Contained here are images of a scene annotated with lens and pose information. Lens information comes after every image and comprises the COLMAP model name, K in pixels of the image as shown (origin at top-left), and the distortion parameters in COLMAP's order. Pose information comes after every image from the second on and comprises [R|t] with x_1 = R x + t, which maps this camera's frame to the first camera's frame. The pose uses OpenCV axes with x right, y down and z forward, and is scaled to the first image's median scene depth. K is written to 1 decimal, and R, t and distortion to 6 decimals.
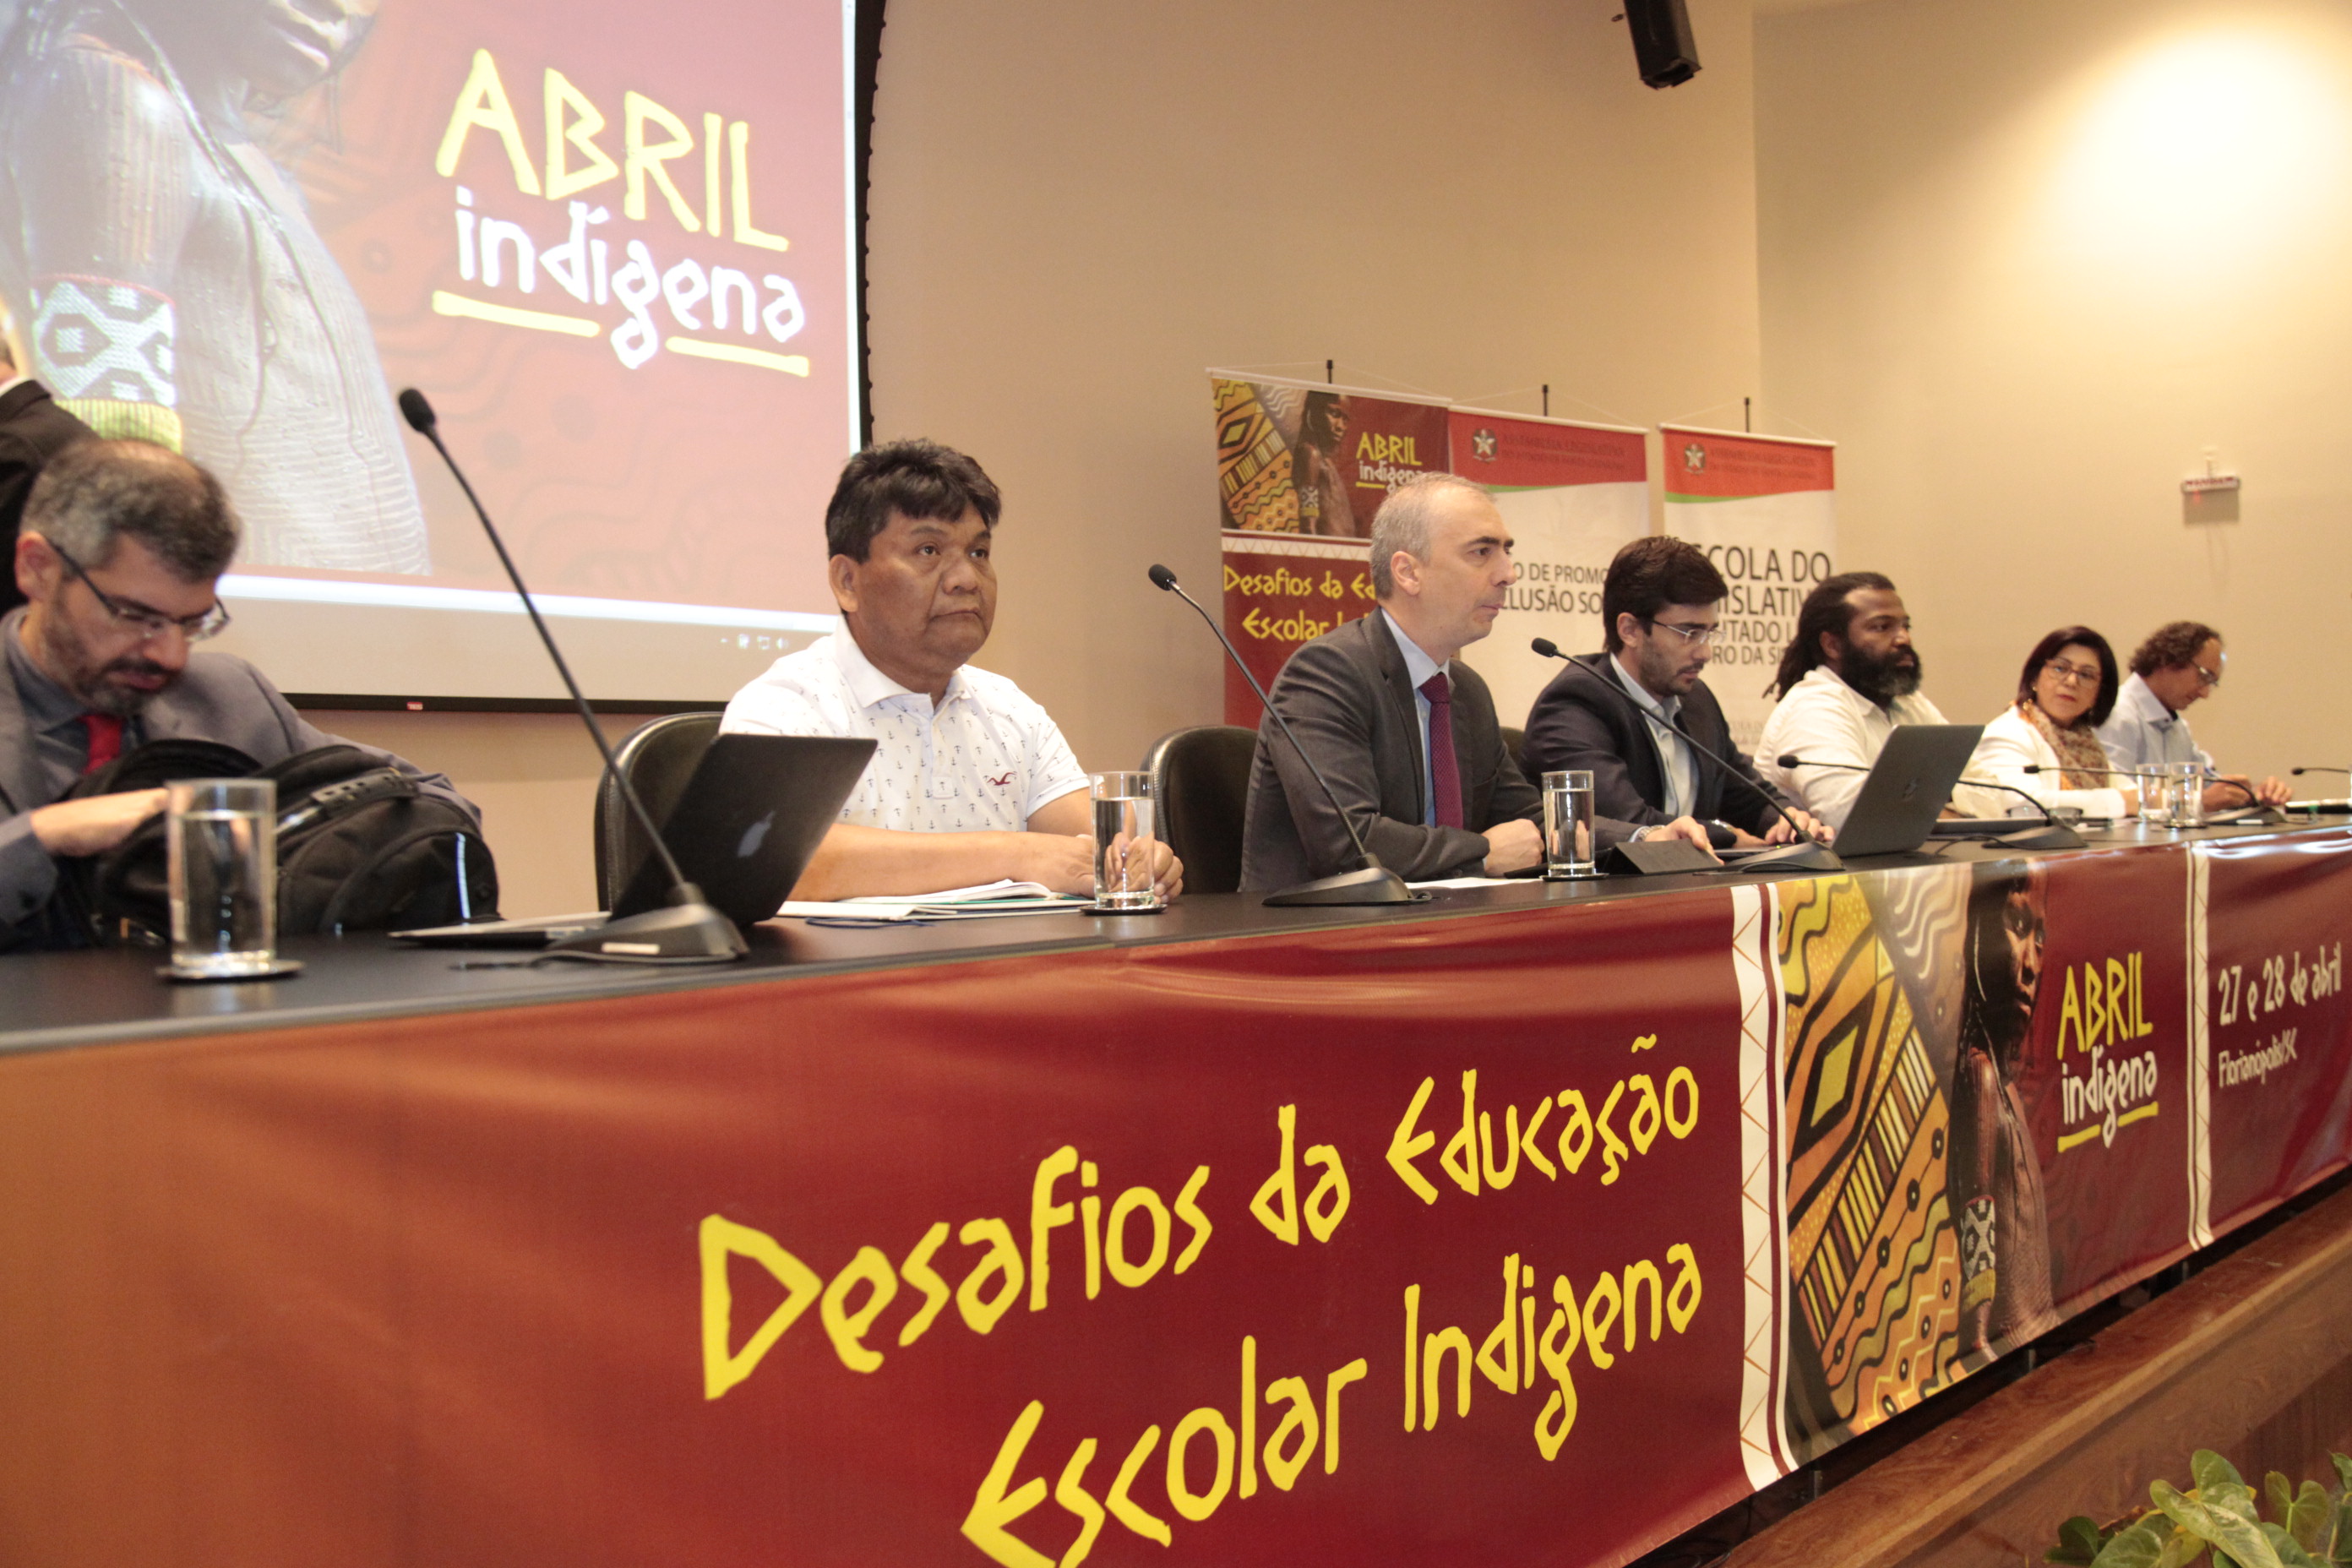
lens RADIAL K [[2105.7, 0, 1246.5], [0, 2105.7, 769.0], [0, 0, 1]] dist [-0.013961, 0.035846]
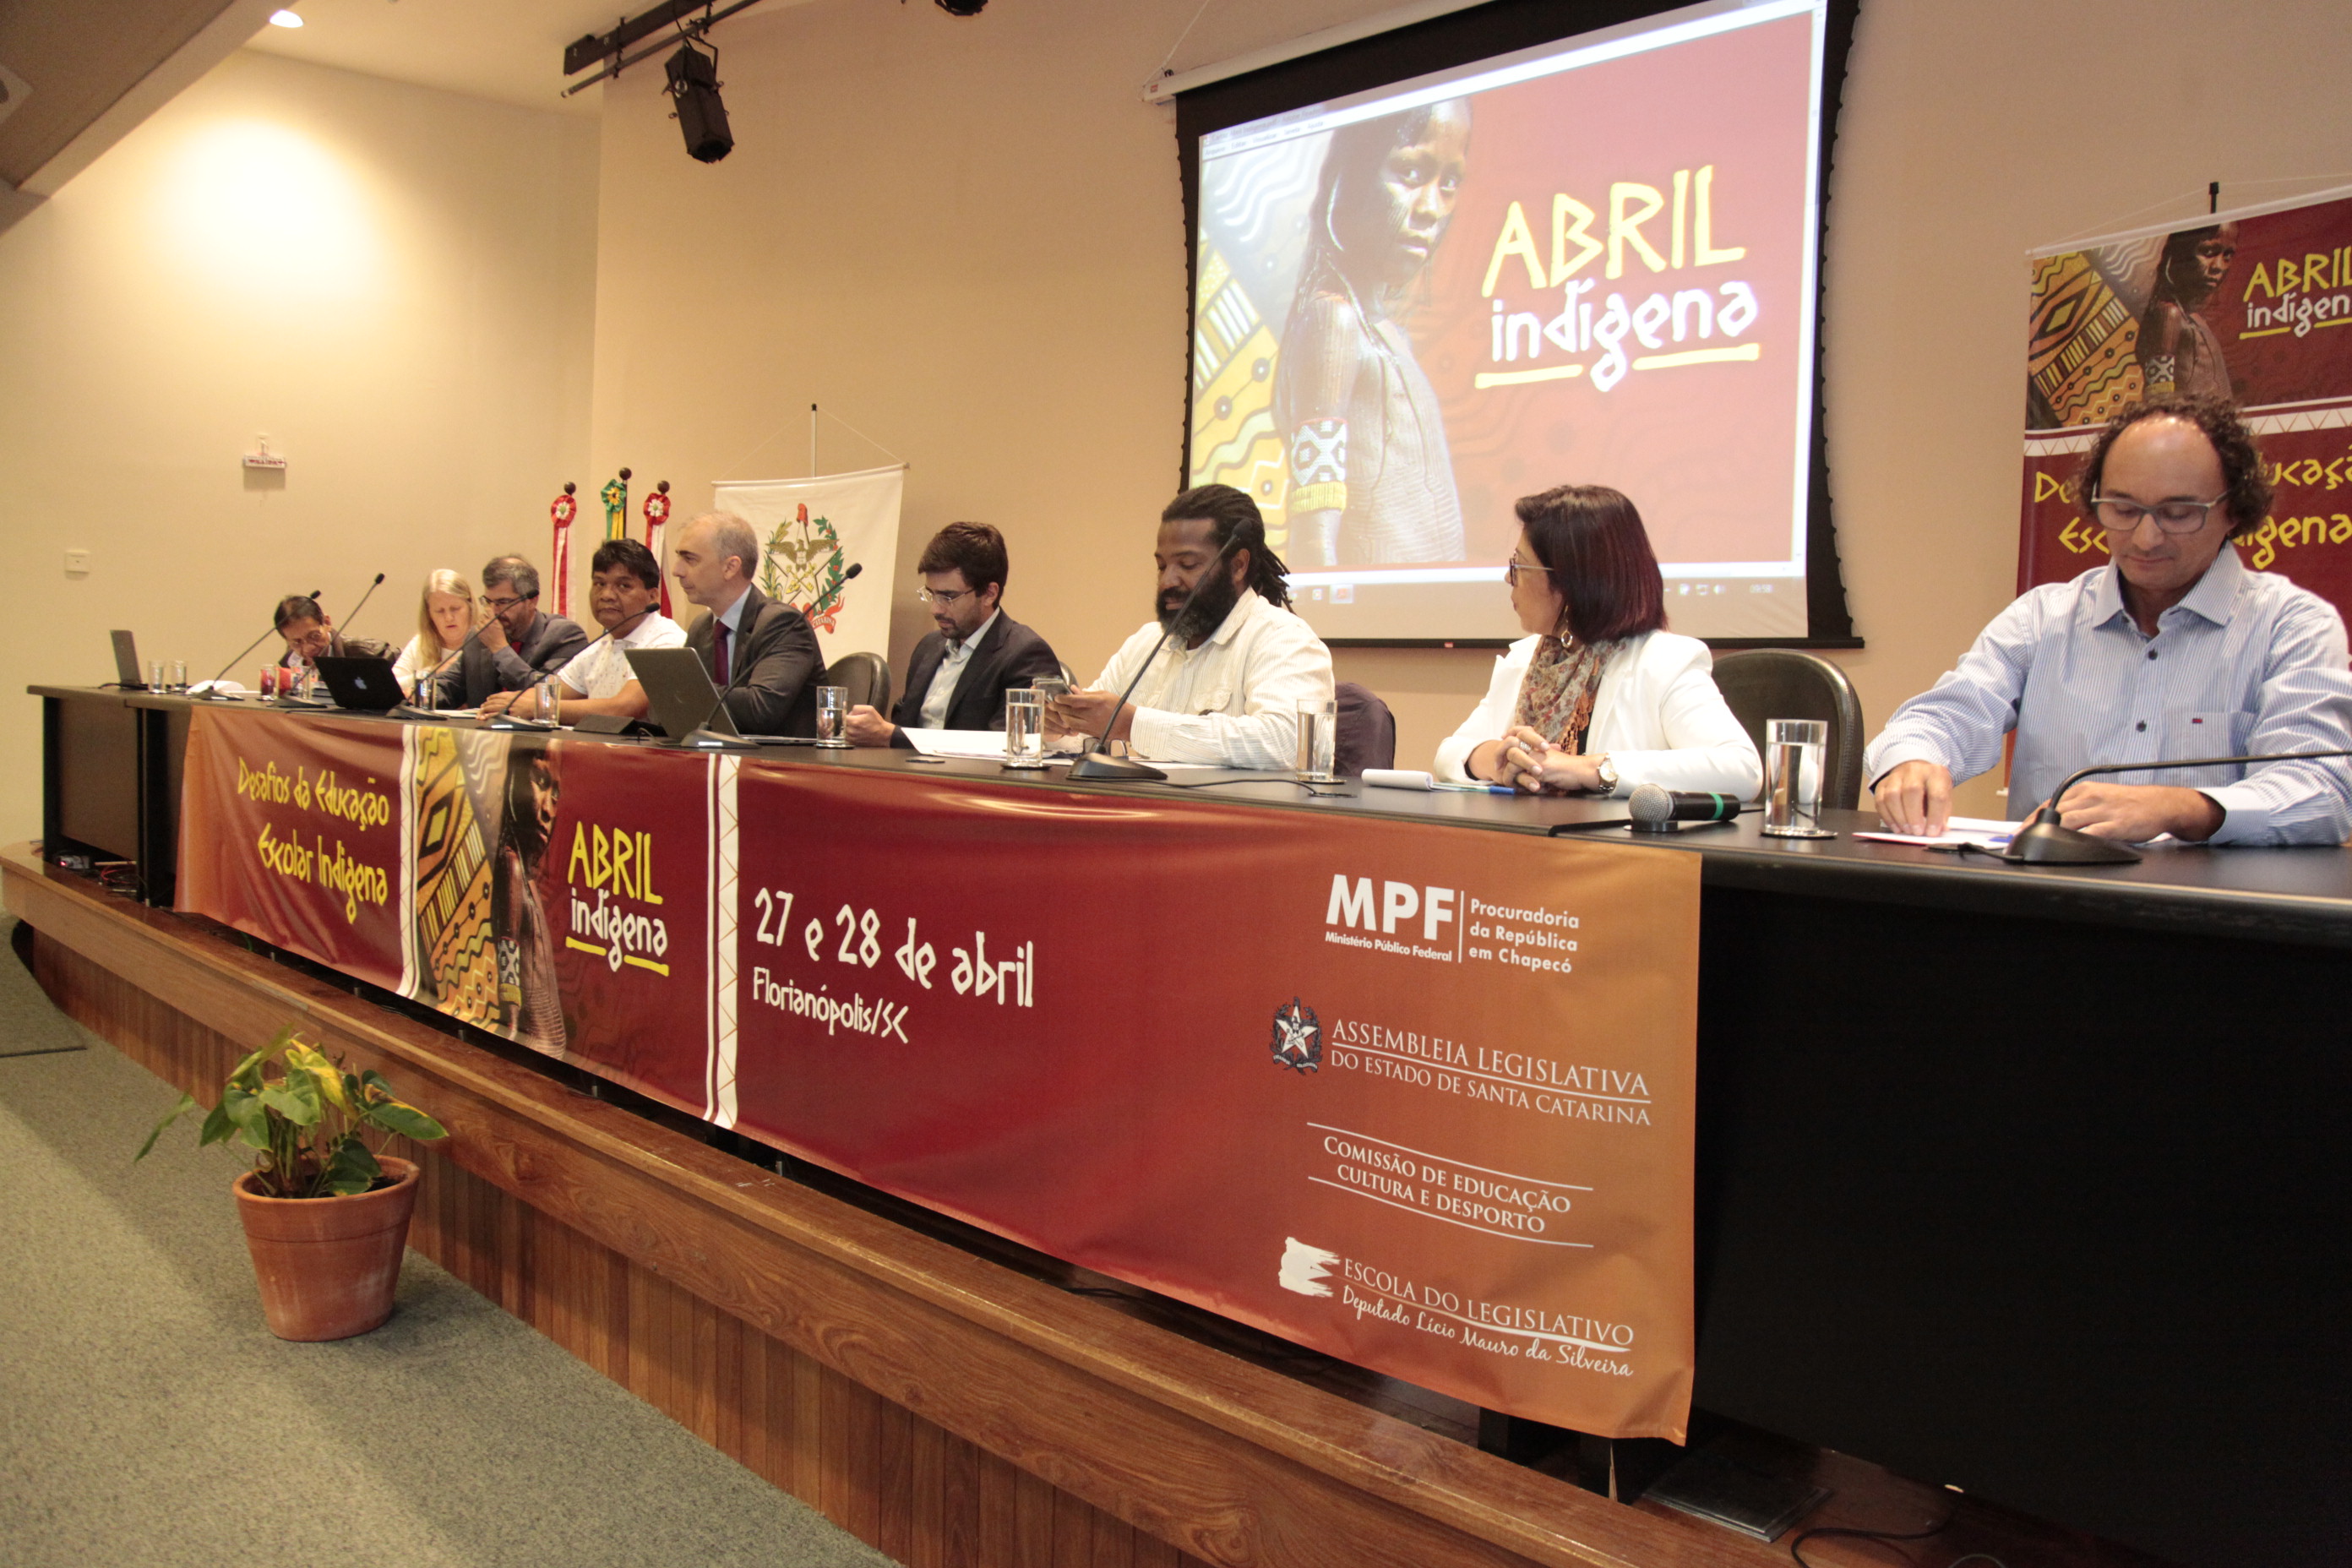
lens RADIAL K [[1638.8, 0, 1182.2], [0, 1638.8, 815.6], [0, 0, 1]] dist [-0.105207, 0.053940]
pose [[-0.046397, 0.091334, -0.994739, 0.900056], [-0.023706, 0.995430, 0.092503, -0.010871], [0.998642, 0.027874, -0.044020, 0.908630]]
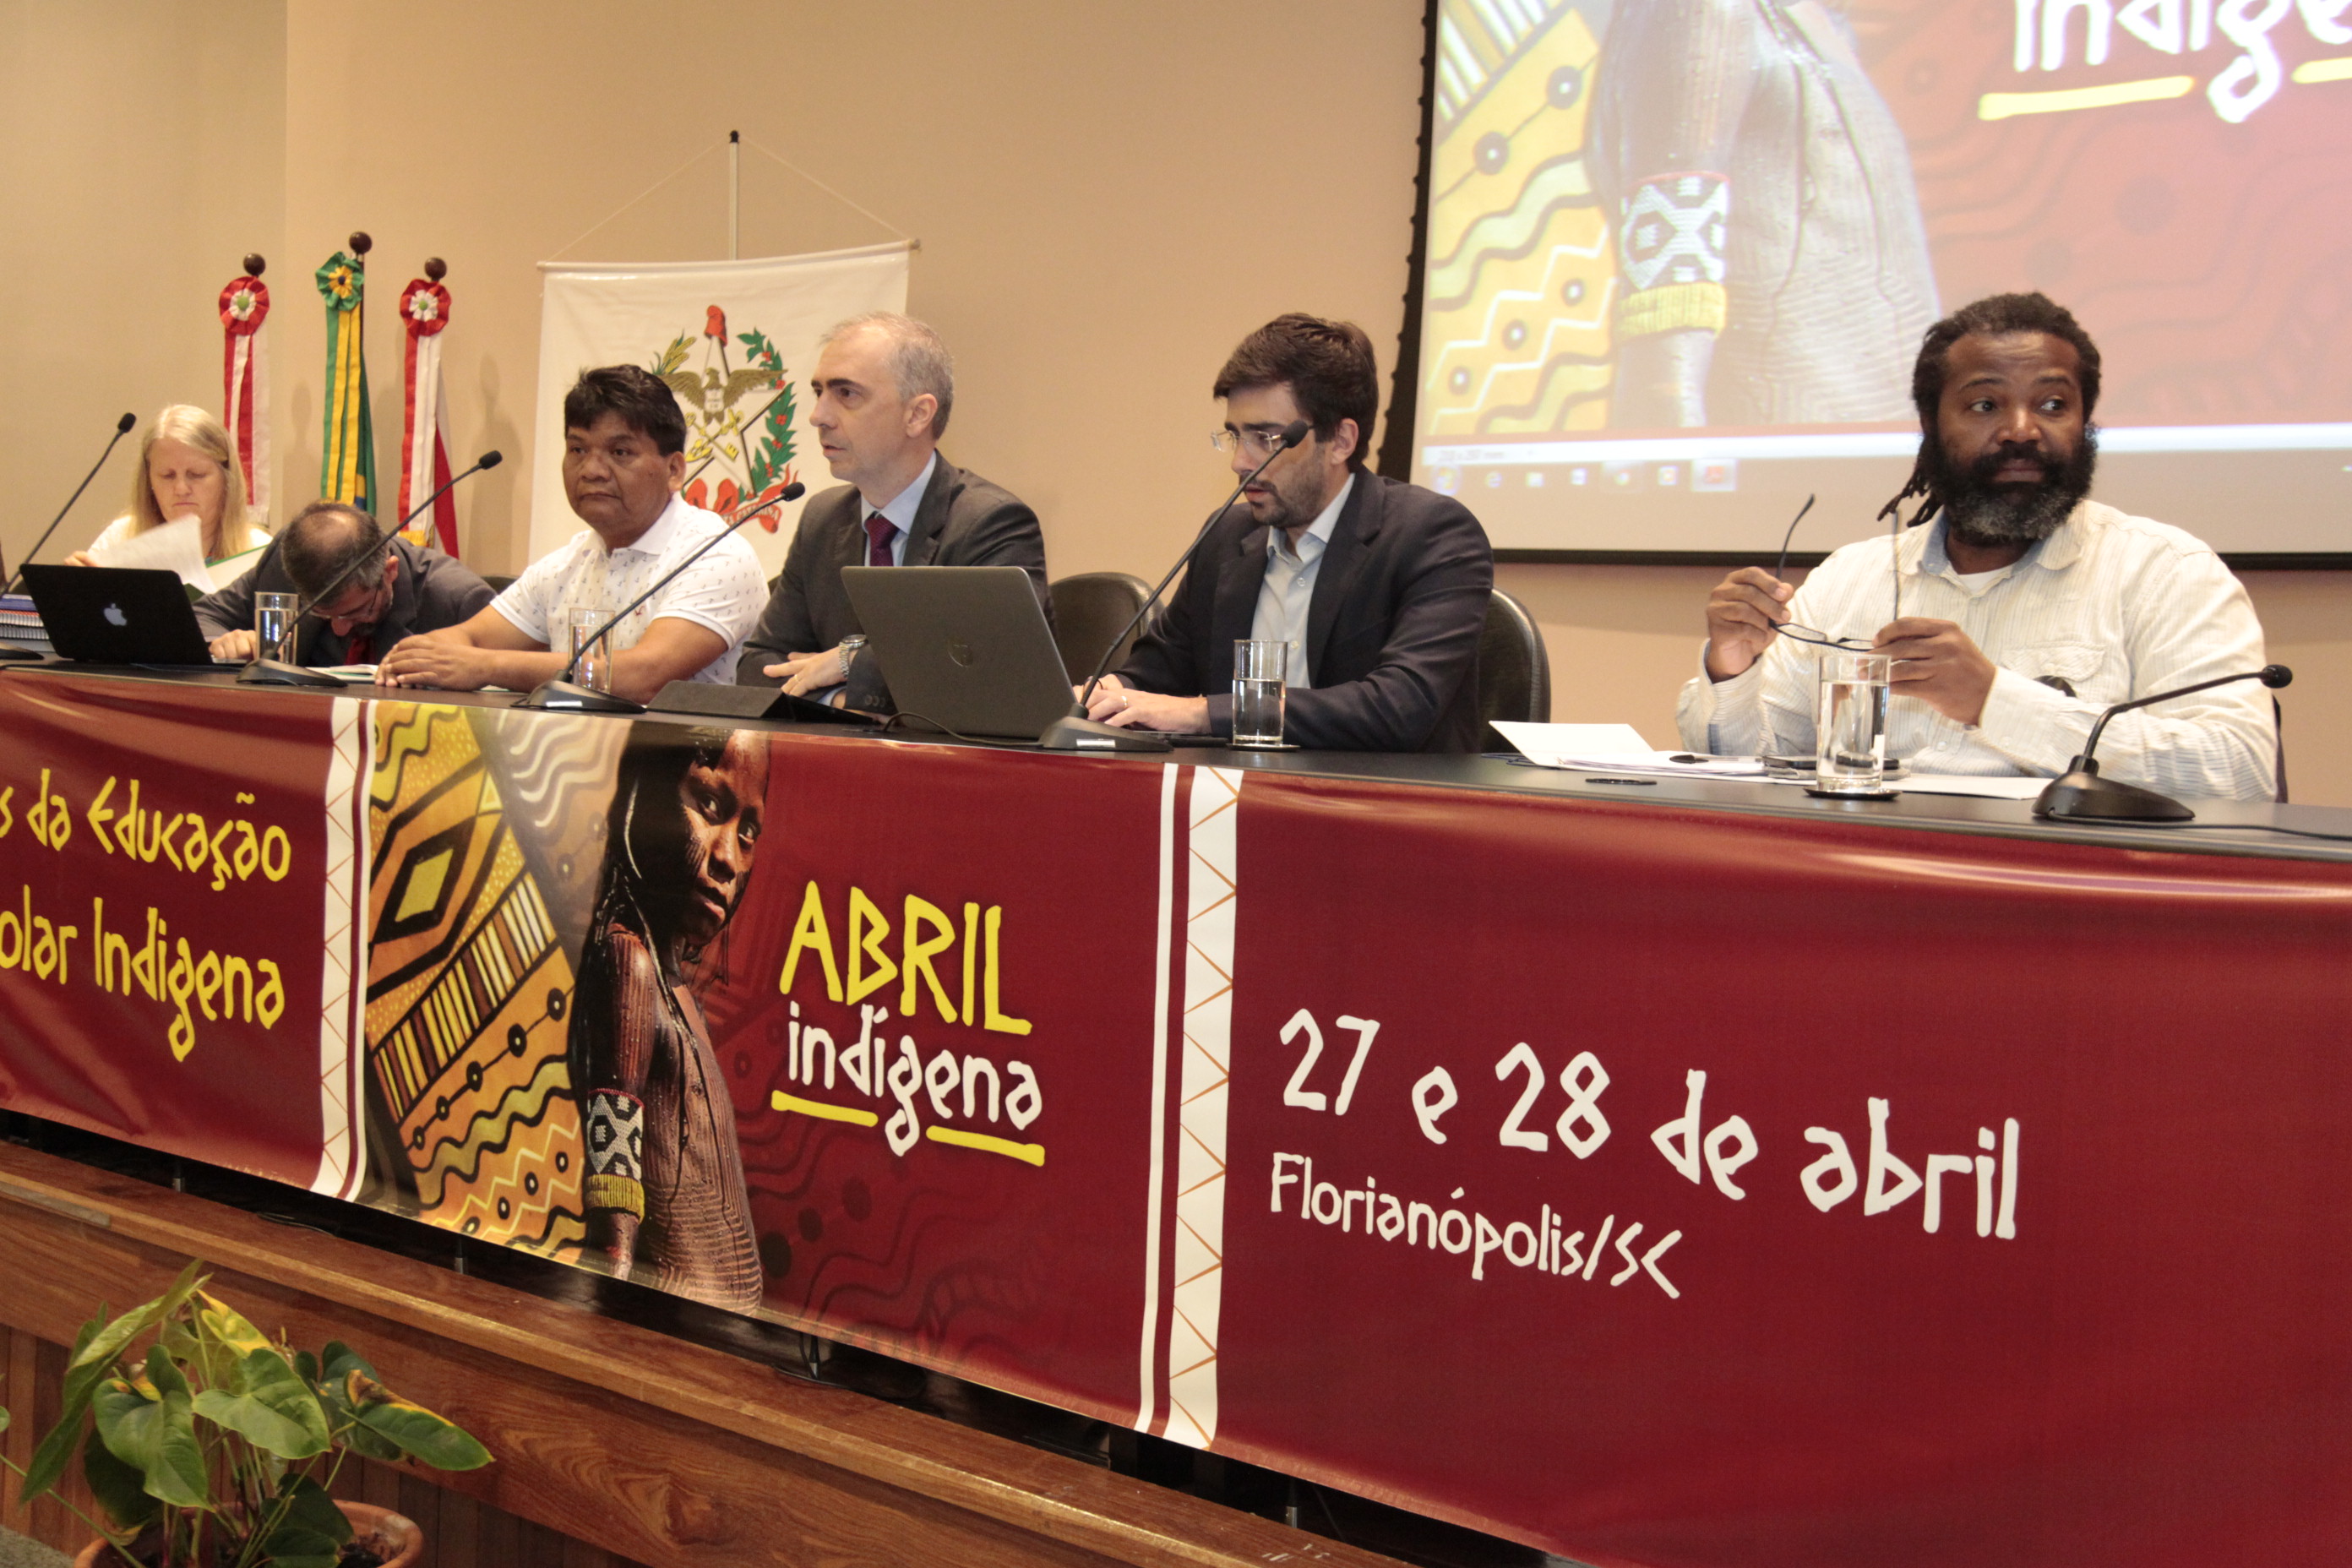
lens RADIAL K [[2707.5, 0, 1196.9], [0, 2707.5, 811.8], [0, 0, 1]] dist [0.100706, 0.000000]
pose [[0.007811, 0.083768, -0.996455, 0.865543], [-0.030858, 0.996031, 0.083491, -0.011403], [0.999493, 0.030097, 0.010365, 0.711262]]
